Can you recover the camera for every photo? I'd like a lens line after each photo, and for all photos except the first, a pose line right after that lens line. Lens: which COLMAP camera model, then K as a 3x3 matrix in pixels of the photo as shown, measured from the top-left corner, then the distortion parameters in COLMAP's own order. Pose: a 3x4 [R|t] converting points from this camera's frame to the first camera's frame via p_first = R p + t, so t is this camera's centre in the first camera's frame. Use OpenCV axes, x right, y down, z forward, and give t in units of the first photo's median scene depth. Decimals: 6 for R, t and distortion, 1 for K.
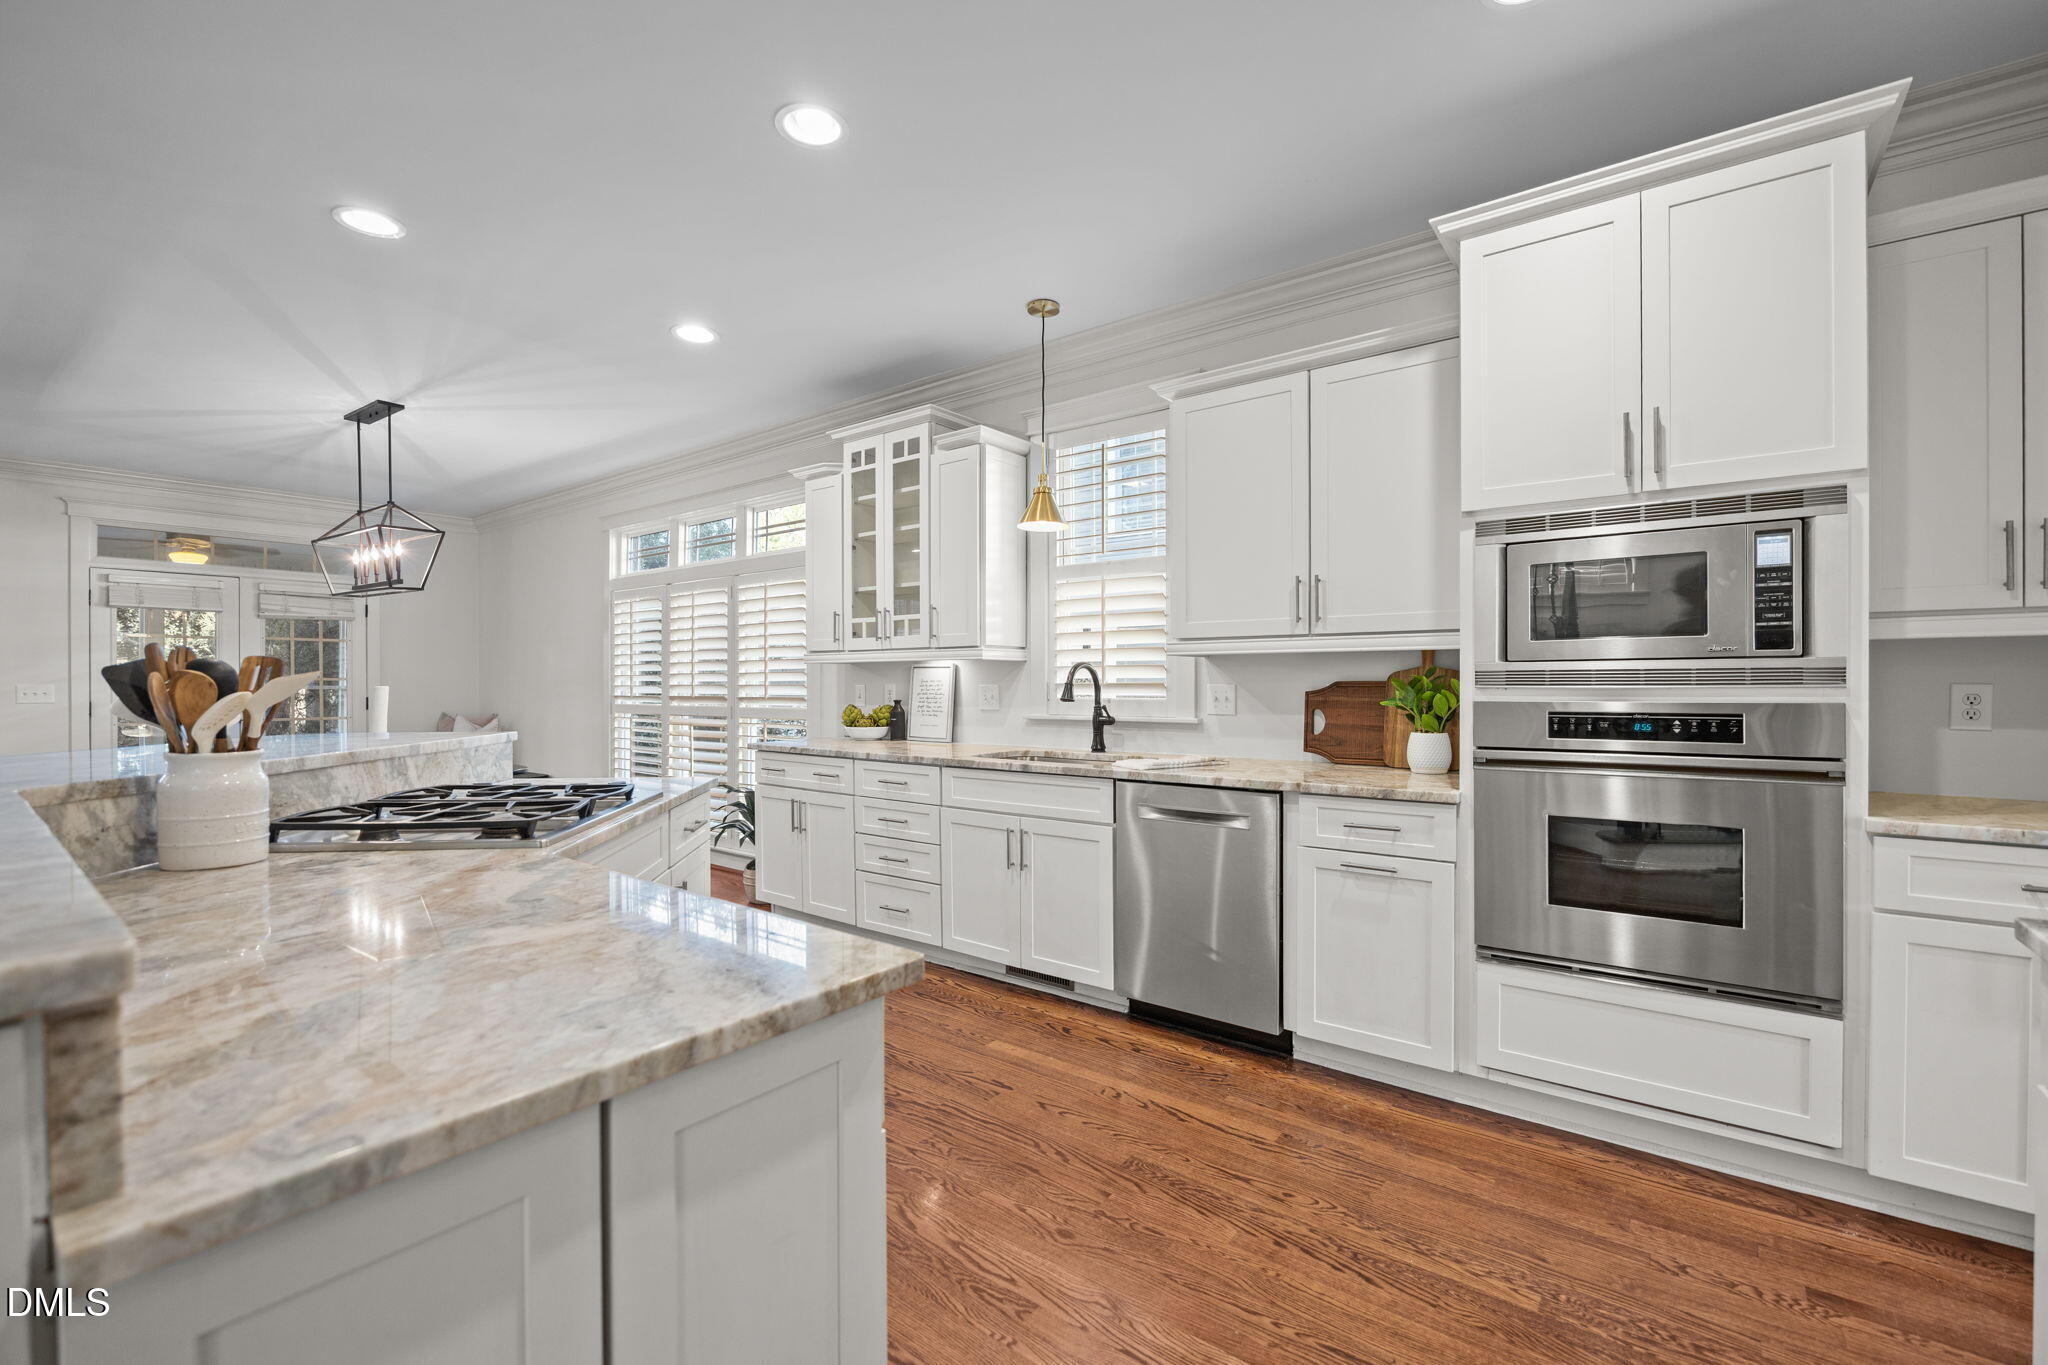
lens RADIAL K [[869.4, 0, 1037.0], [0, 869.4, 683.9], [0, 0, 1]] dist [-0.010784, 0.000105]
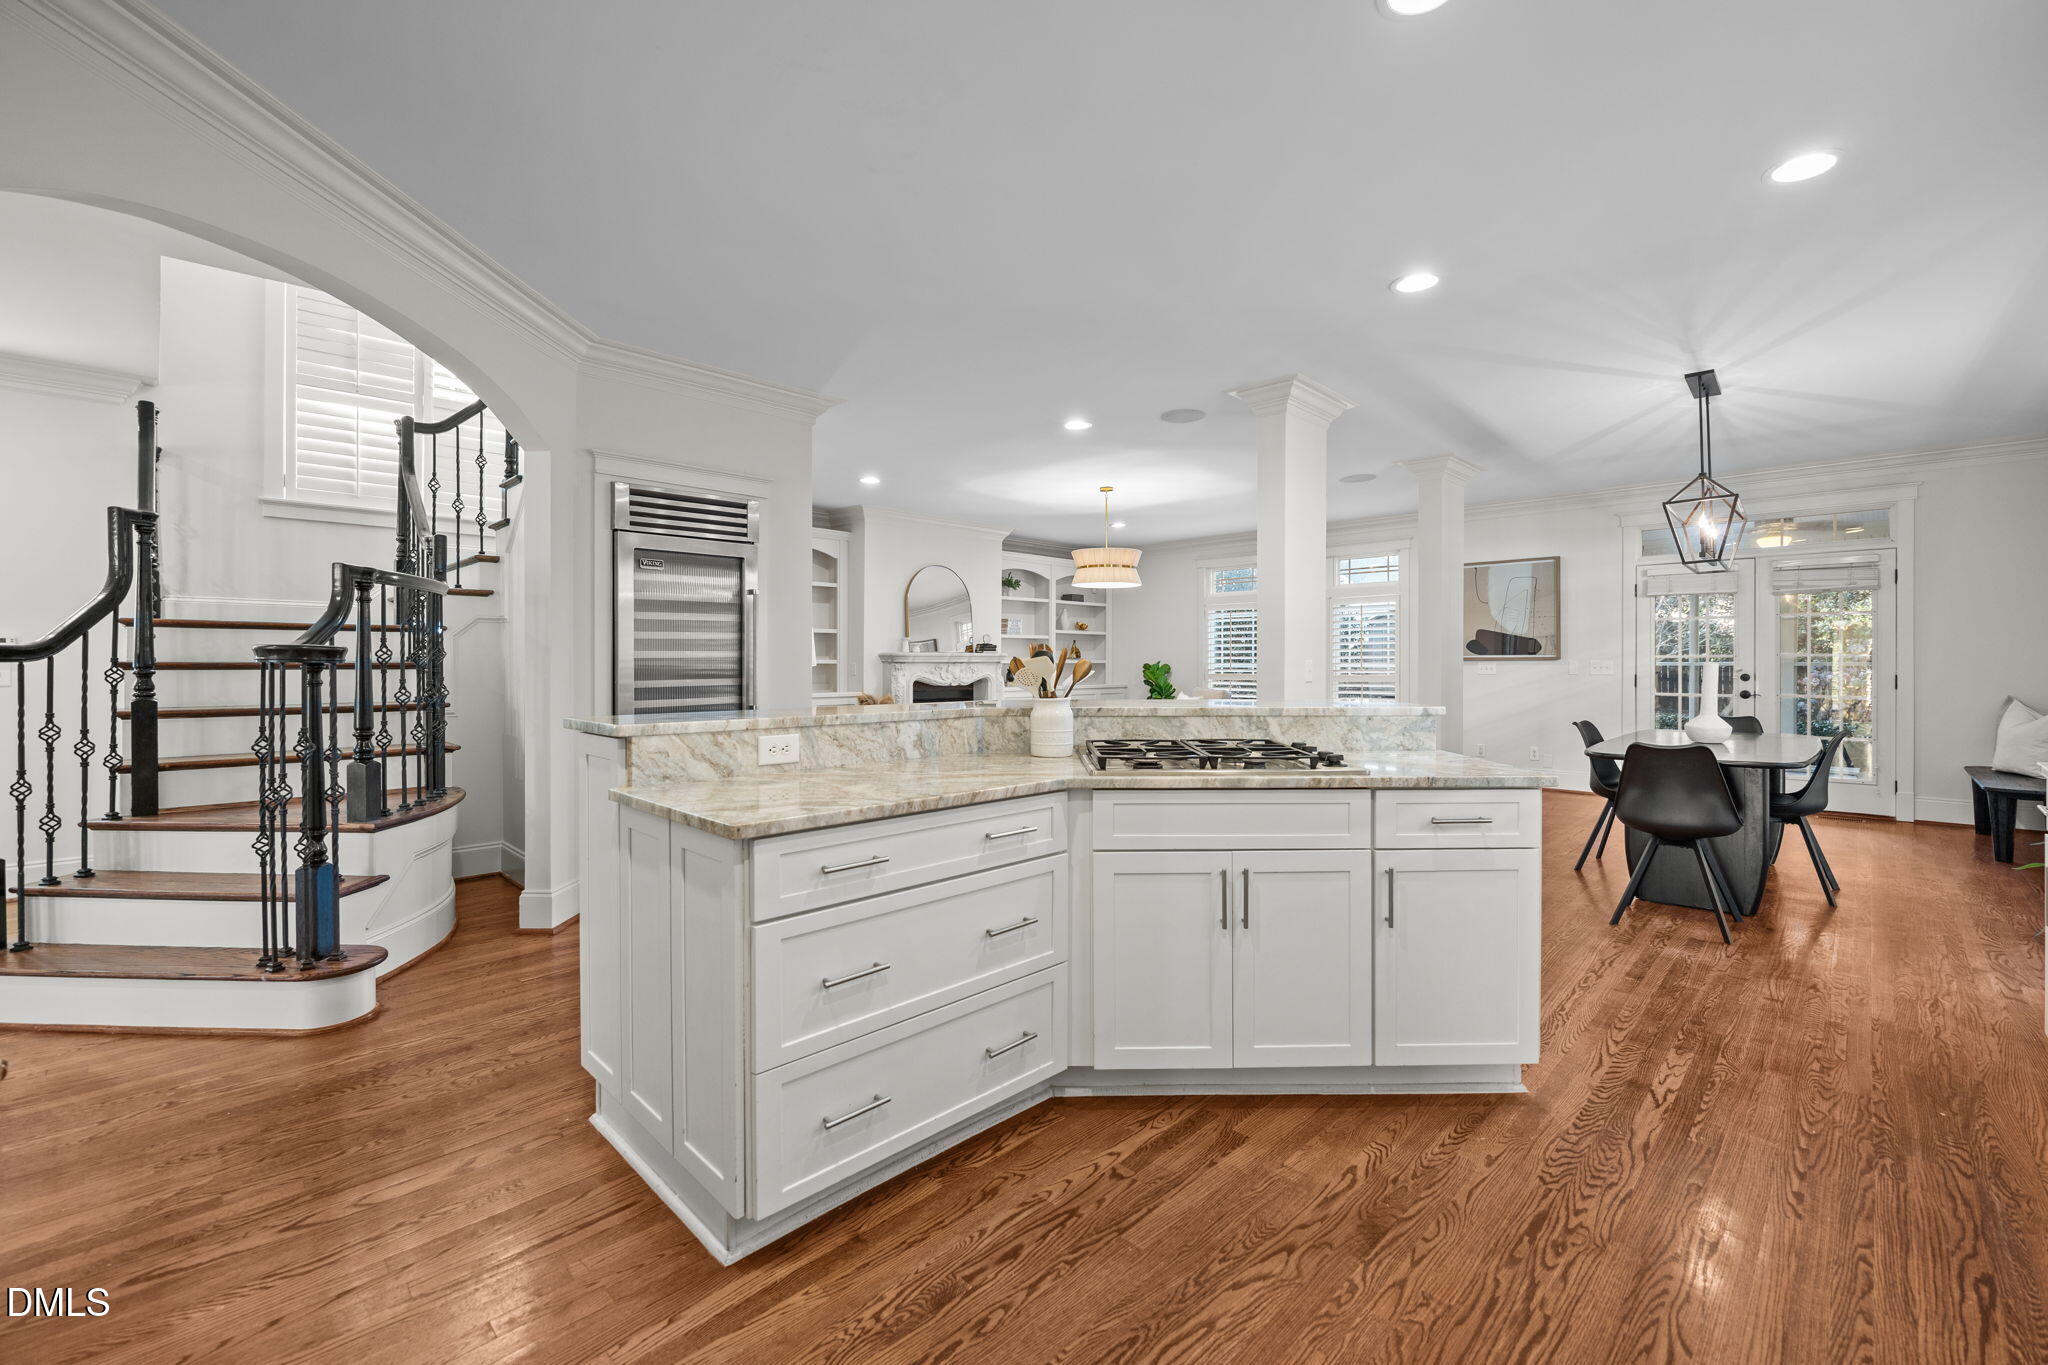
lens RADIAL K [[859.2, 0, 1027.6], [0, 859.2, 665.1], [0, 0, 1]] dist [-0.012079, 0.000831]
pose [[-0.131639, 0.005194, -0.991284, 0.391790], [0.001711, 0.999986, 0.005012, -0.001888], [0.991296, -0.001037, -0.131646, 0.484683]]
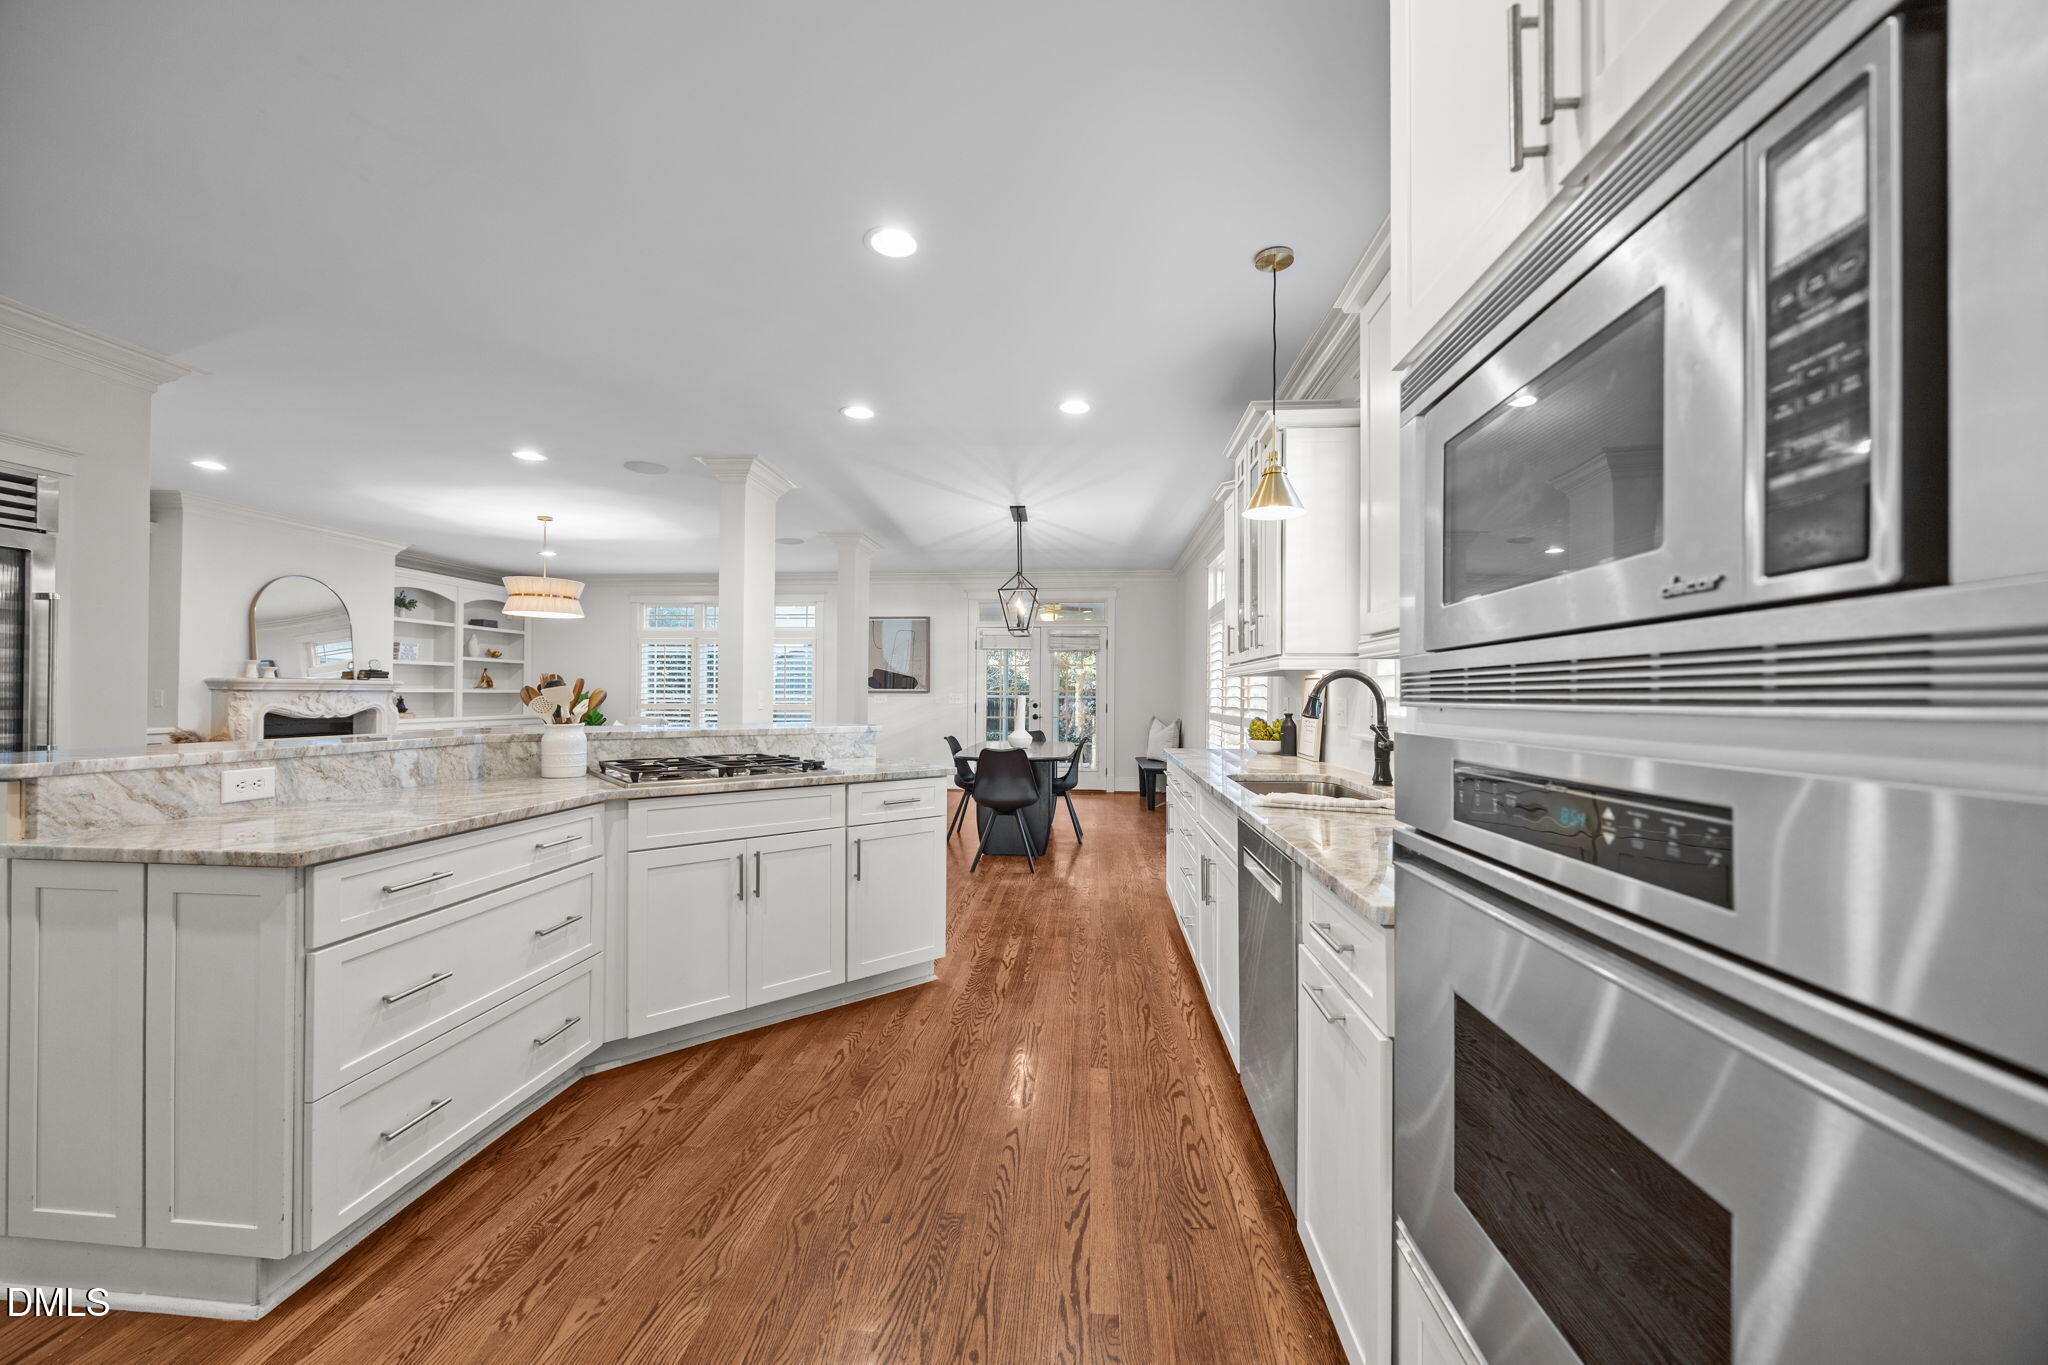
lens RADIAL K [[781.9, 0, 1022.1], [0, 781.9, 689.2], [0, 0, 1]] dist [-0.000814, 0.000349]
pose [[0.531689, -0.001552, -0.846938, 0.515257], [-0.006318, 0.999963, -0.005799, -0.001098], [0.846916, 0.008434, 0.531659, 0.375162]]
